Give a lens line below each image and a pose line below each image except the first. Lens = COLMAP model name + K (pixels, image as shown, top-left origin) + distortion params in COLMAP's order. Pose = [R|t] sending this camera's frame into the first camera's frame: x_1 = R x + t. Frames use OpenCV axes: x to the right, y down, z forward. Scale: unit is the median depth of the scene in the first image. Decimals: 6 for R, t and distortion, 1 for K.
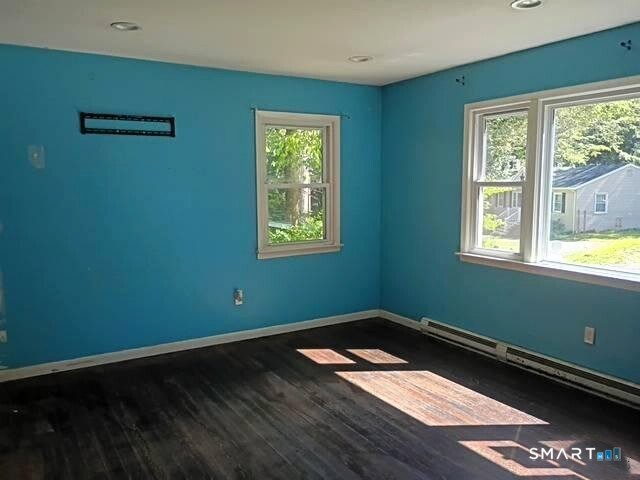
lens RADIAL K [[531.1, 0, 320.0], [0, 531.1, 240.0], [0, 0, 1]] dist [0.026282, -0.007347]
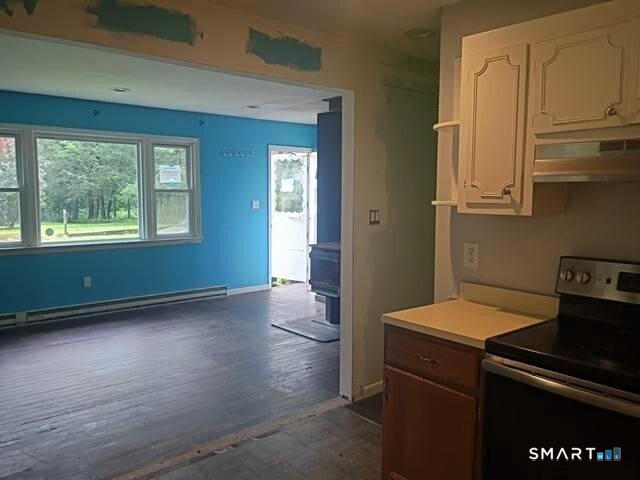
lens RADIAL K [[530.0, 0, 320.1], [0, 530.0, 245.0], [0, 0, 1]] dist [0.004499, 0.002159]
pose [[-0.161536, -0.103746, 0.981399, -1.106474], [0.106778, 0.986783, 0.121890, -0.051780], [-0.981073, 0.124481, -0.148323, 0.485247]]
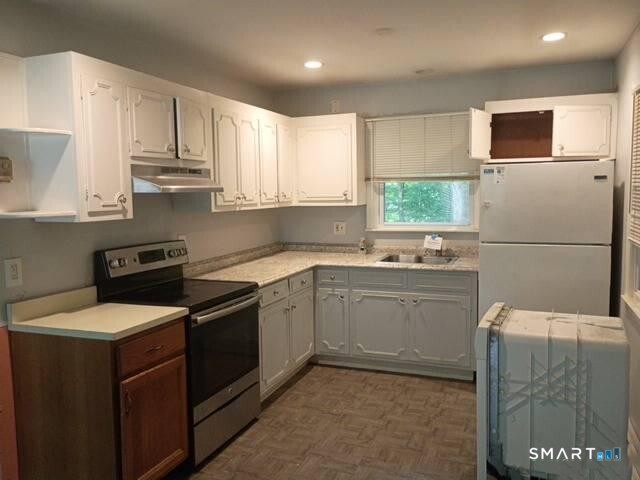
lens RADIAL K [[531.1, 0, 320.0], [0, 531.1, 240.0], [0, 0, 1]] dist [0.026282, -0.007347]
pose [[-0.806190, 0.066869, -0.587866, -0.395311], [-0.050042, 0.982326, 0.180366, -0.103667], [0.589537, 0.174827, -0.788595, 0.896460]]
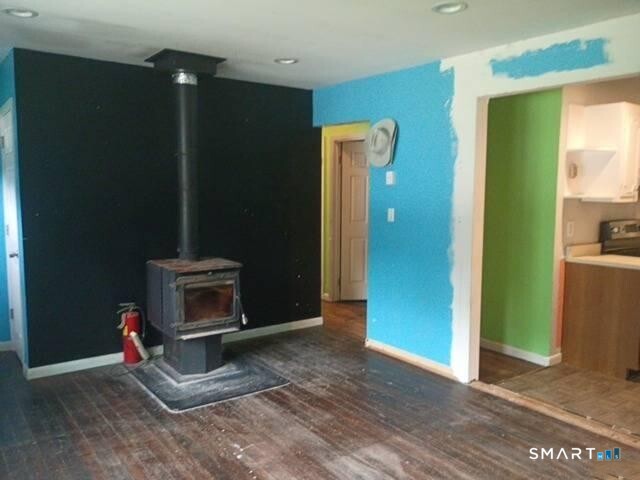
lens RADIAL K [[530.5, 0, 320.0], [0, 530.5, 240.0], [0, 0, 1]] dist [0.005652, -0.005161]
pose [[-0.996157, 0.000233, -0.087583, 0.140322], [-0.018239, 0.977523, 0.210040, -0.134337], [0.085663, 0.210830, -0.973762, 1.226007]]
